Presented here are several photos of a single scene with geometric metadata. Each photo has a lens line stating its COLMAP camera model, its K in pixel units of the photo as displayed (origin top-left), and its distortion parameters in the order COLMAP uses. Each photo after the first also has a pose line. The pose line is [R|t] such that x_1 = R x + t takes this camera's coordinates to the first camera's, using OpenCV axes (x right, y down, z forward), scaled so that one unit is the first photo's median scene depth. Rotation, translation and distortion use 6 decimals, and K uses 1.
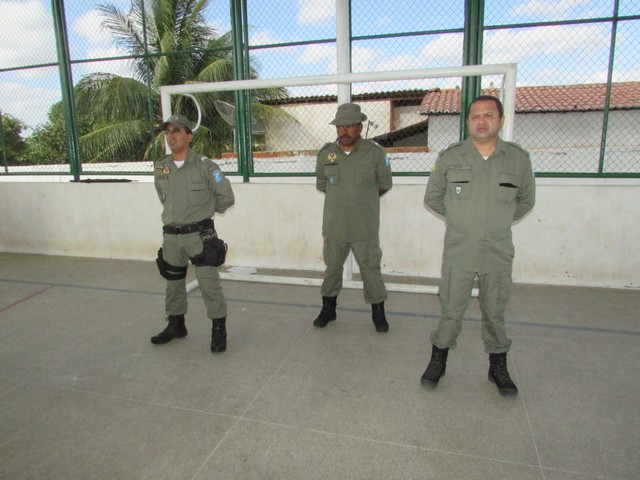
lens RADIAL K [[455.8, 0, 318.6], [0, 455.8, 243.0], [0, 0, 1]] dist [-0.025858, 0.006063]
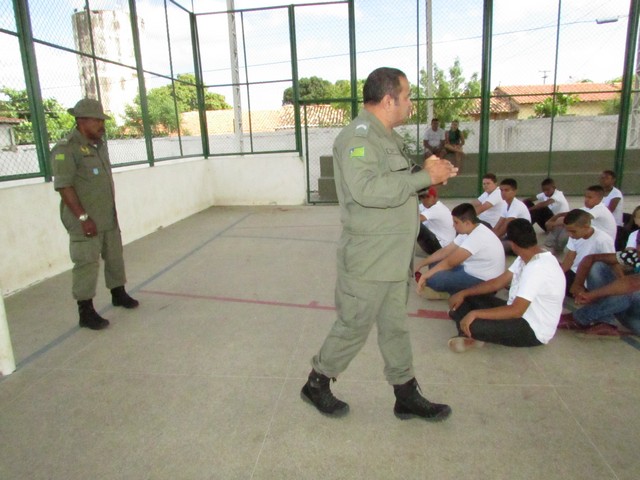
lens RADIAL K [[455.8, 0, 318.6], [0, 455.8, 243.0], [0, 0, 1]] dist [-0.025858, 0.006063]
pose [[-0.168191, -0.186312, 0.967987, -0.483849], [0.239376, 0.944864, 0.223454, -0.070231], [-0.956248, 0.269295, -0.114319, 0.463790]]
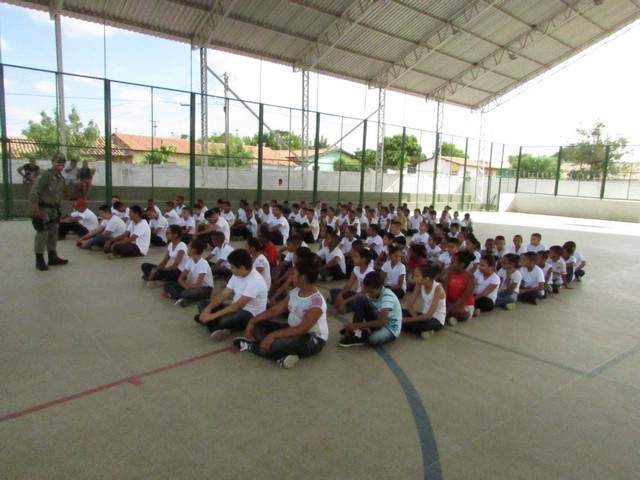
lens RADIAL K [[459.7, 0, 326.0], [0, 459.7, 239.7], [0, 0, 1]] dist [-0.035787, 0.004444]
pose [[-0.823457, -0.078041, 0.561986, -0.820638], [0.097635, 0.956229, 0.275850, -0.103243], [-0.558915, 0.282020, -0.779794, 0.669667]]
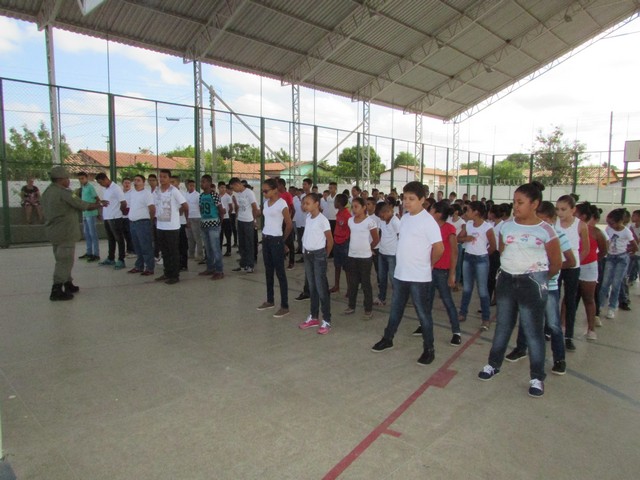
lens RADIAL K [[455.5, 0, 324.7], [0, 455.5, 239.0], [0, 0, 1]] dist [-0.031111, 0.005284]
pose [[-0.880444, -0.030917, 0.473141, -0.679082], [0.108350, 0.958350, 0.264245, -0.122826], [-0.461605, 0.283918, -0.840424, 0.728609]]
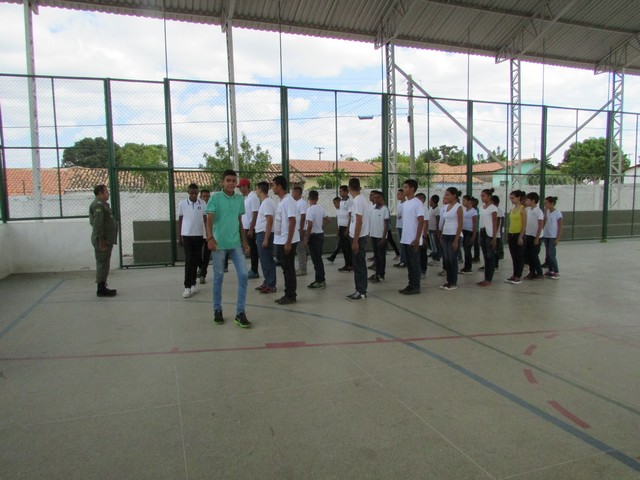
lens RADIAL K [[450.2, 0, 322.0], [0, 450.2, 241.1], [0, 0, 1]] dist [-0.025588, 0.002002]
pose [[-0.580997, -0.040505, 0.812897, -0.529819], [0.194708, 0.962844, 0.187138, -0.084648], [-0.790273, 0.267004, -0.551522, 0.516038]]
